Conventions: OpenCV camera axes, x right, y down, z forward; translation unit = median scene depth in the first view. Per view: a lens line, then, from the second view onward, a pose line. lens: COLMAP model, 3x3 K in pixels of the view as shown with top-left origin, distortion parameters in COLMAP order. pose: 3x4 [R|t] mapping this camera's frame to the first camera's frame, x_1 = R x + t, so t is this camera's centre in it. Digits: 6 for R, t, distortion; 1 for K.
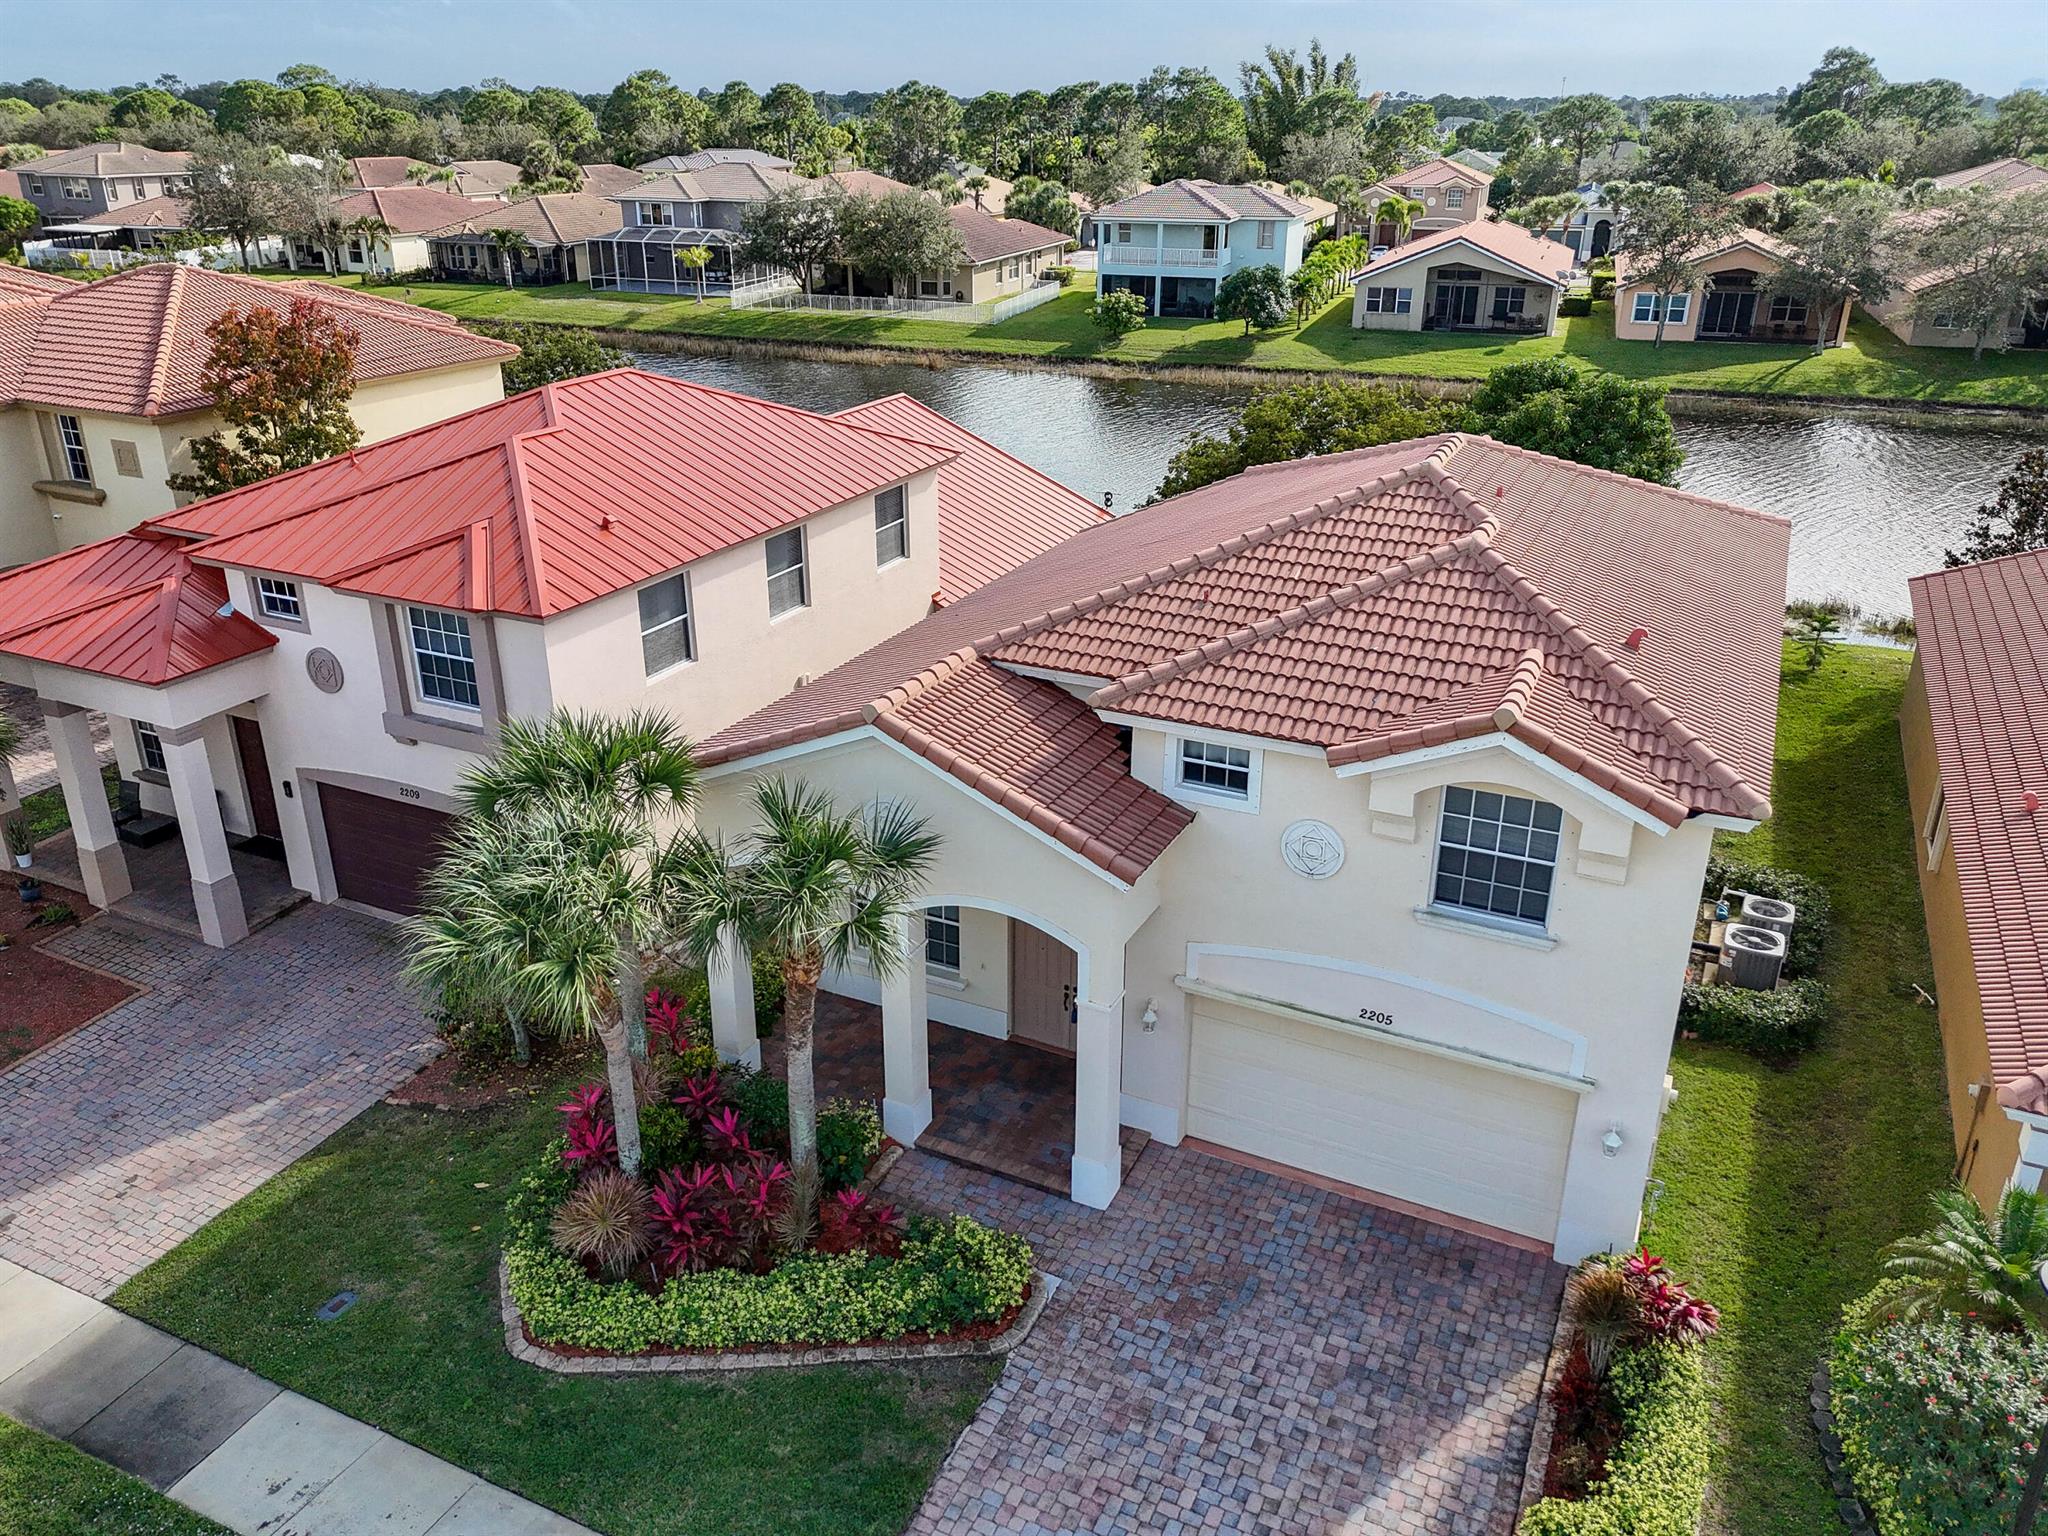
lens RADIAL K [[1509.1, 0, 1026.6], [0, 1509.1, 741.7], [0, 0, 1]] dist [0.074350, -0.065266]
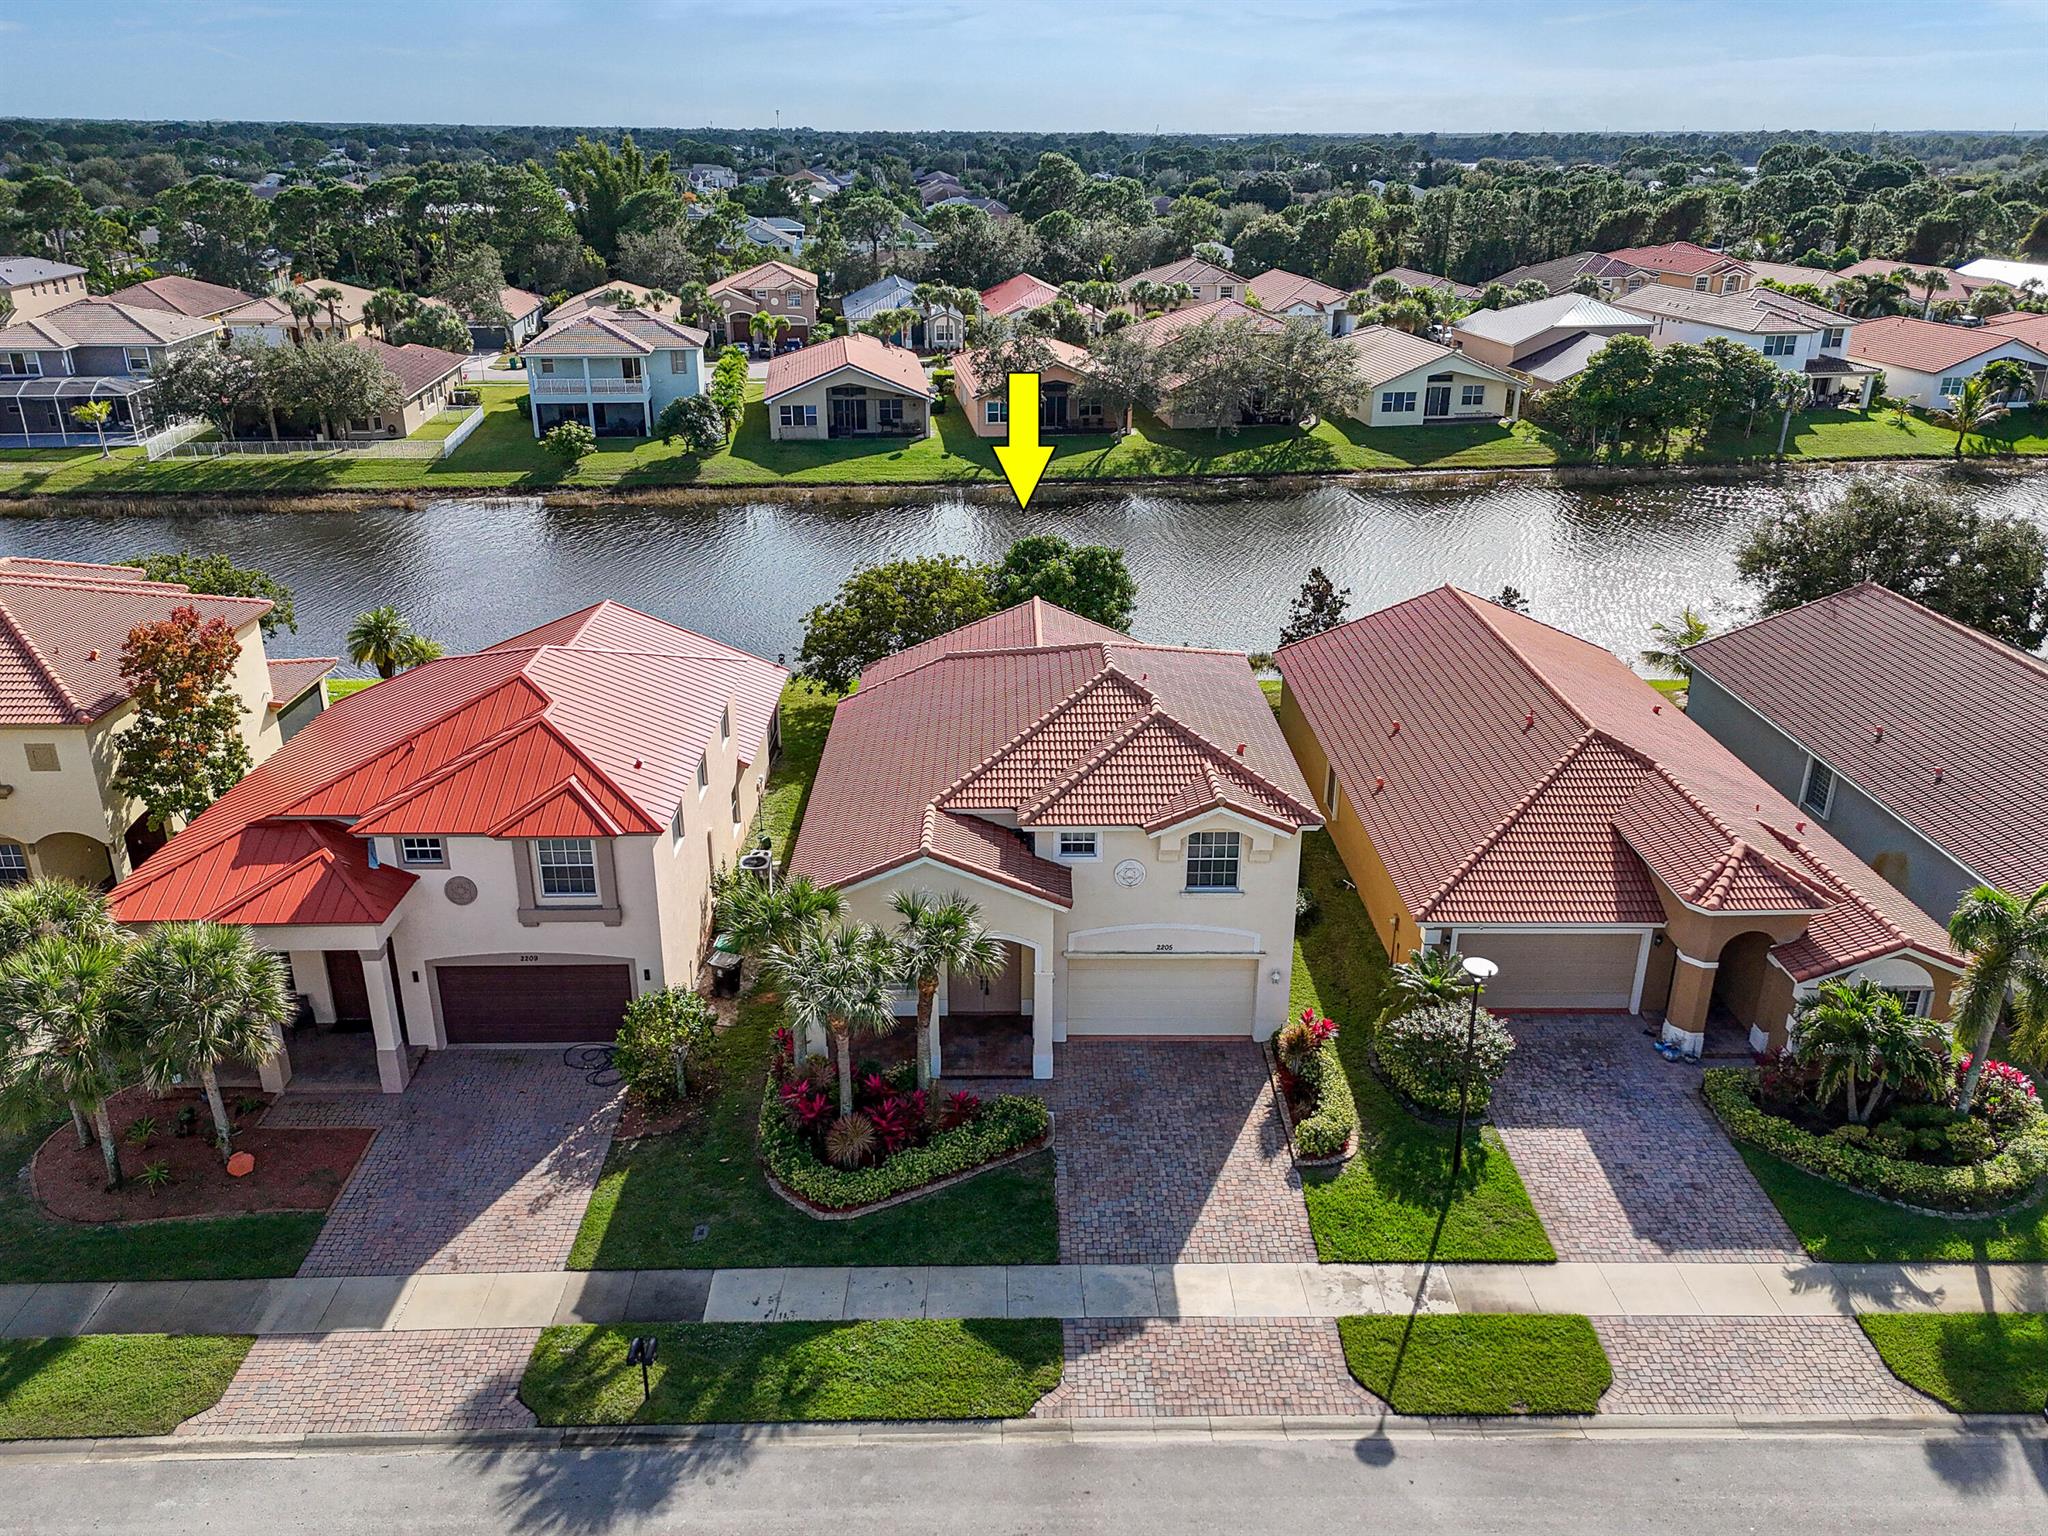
lens RADIAL K [[1509.1, 0, 1022.8], [0, 1509.1, 738.5], [0, 0, 1]] dist [0.074350, -0.065266]
pose [[0.895505, -0.164270, 0.413625, -0.416509], [0.170664, 0.985090, 0.021737, -0.098908], [-0.411028, 0.051125, 0.910188, -0.450537]]
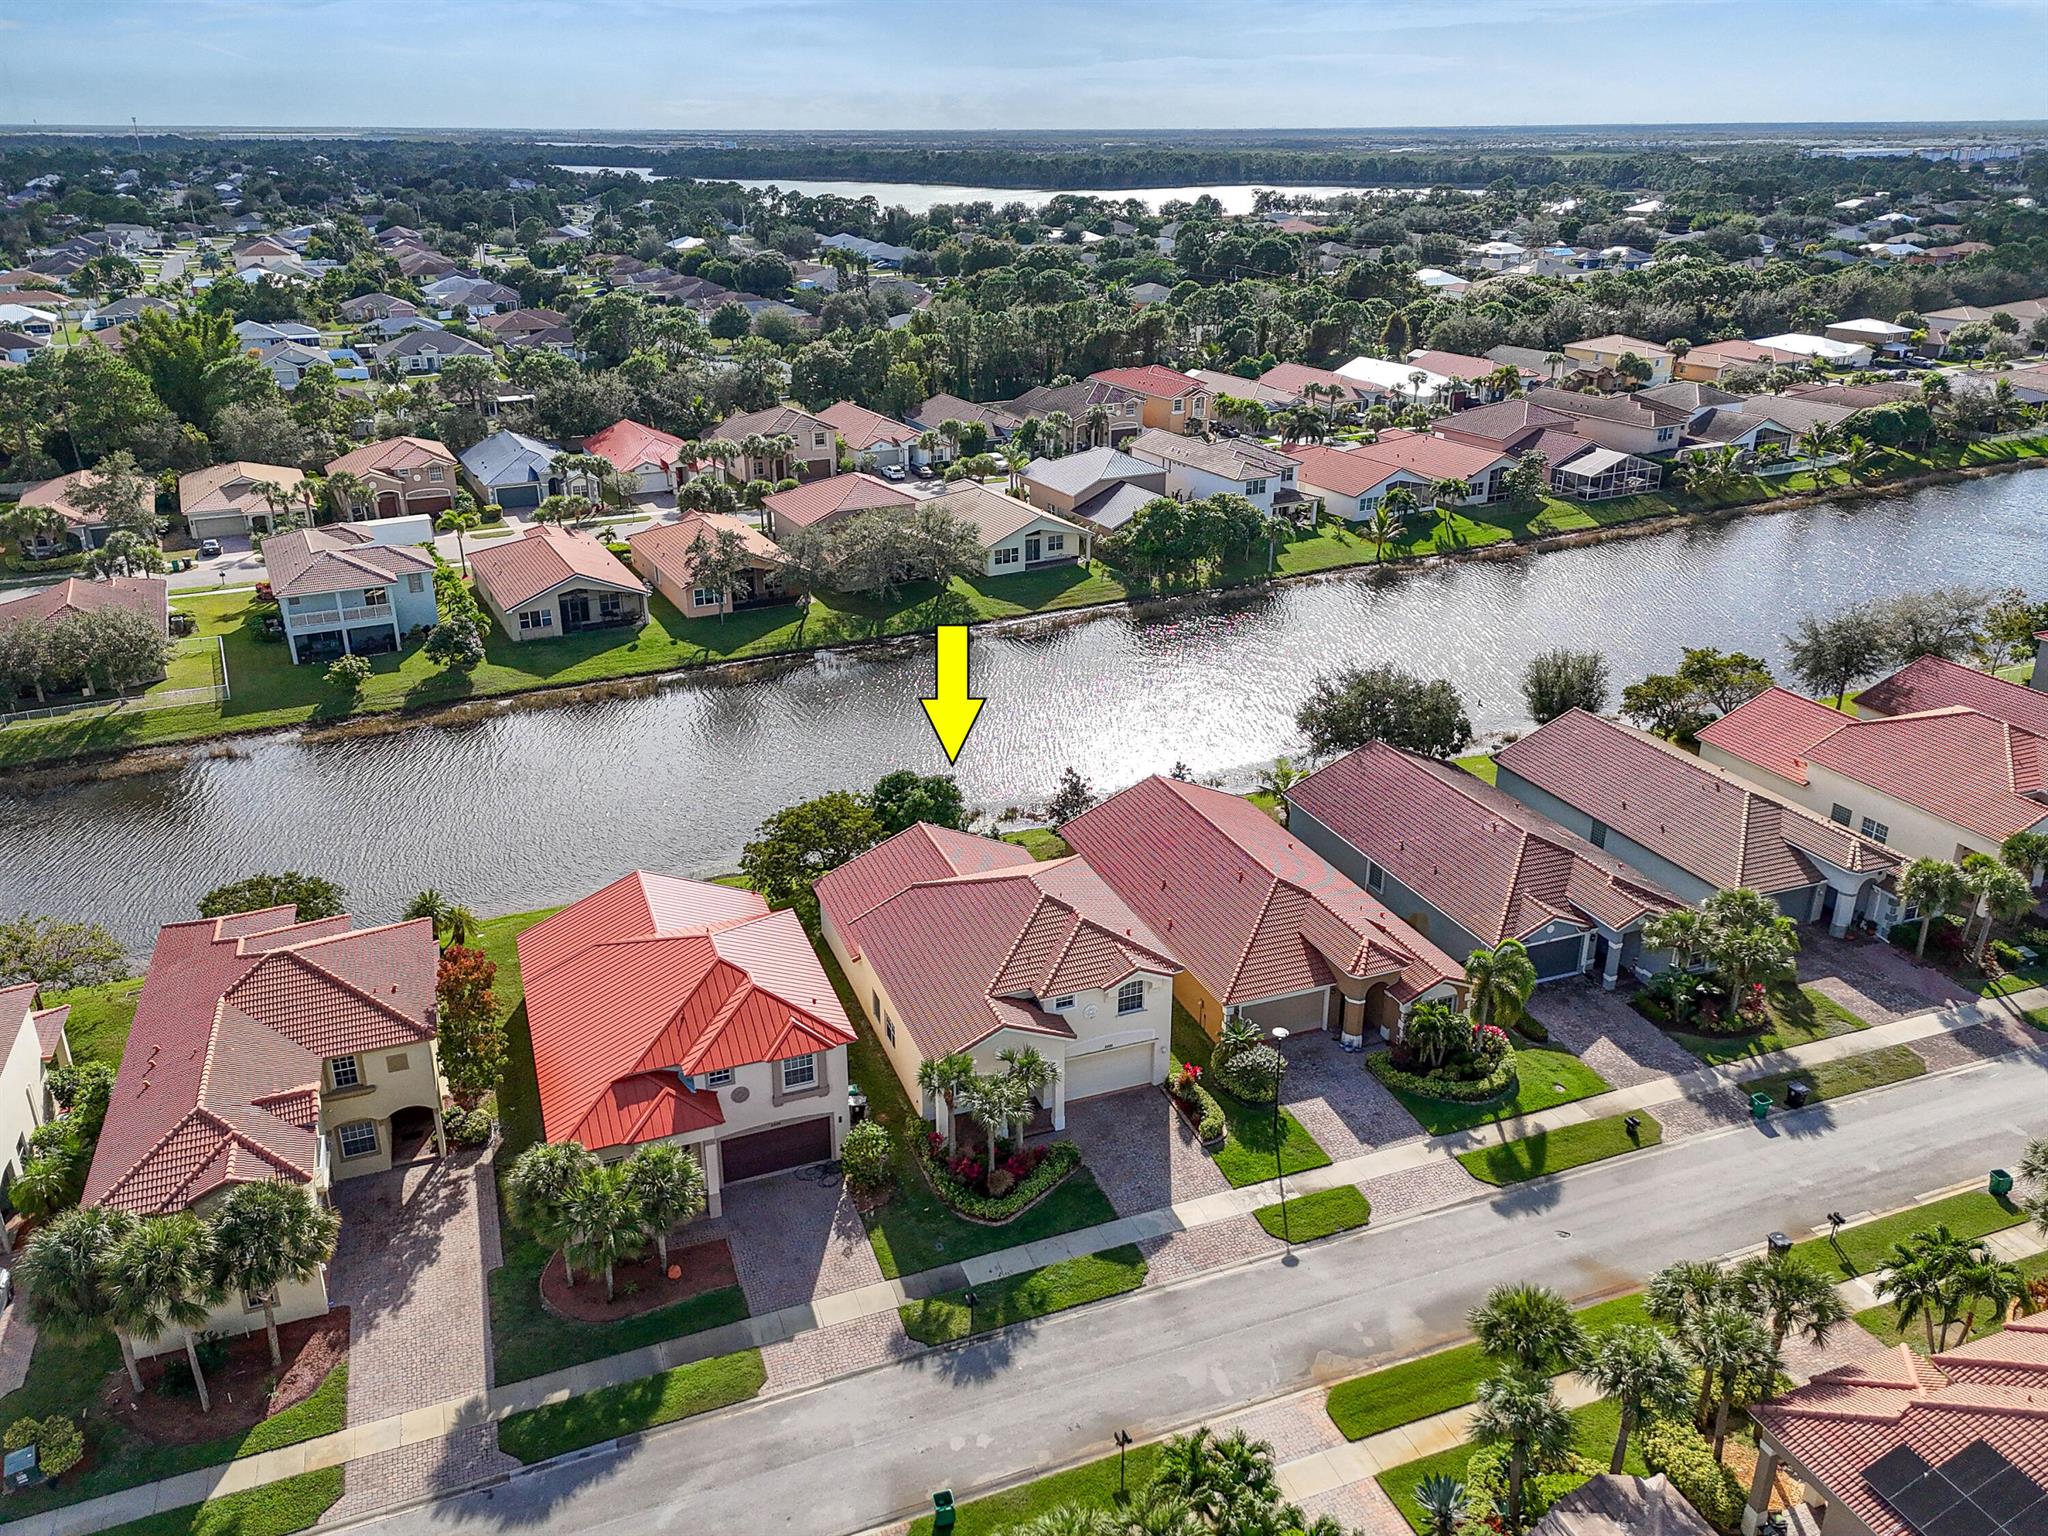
lens RADIAL K [[1509.1, 0, 1016.7], [0, 1509.1, 755.1], [0, 0, 1]] dist [0.074350, -0.065266]
pose [[0.692218, -0.280046, 0.665138, -1.274209], [0.285349, 0.952746, 0.104173, -0.554552], [-0.662880, 0.117686, 0.739418, -0.992415]]
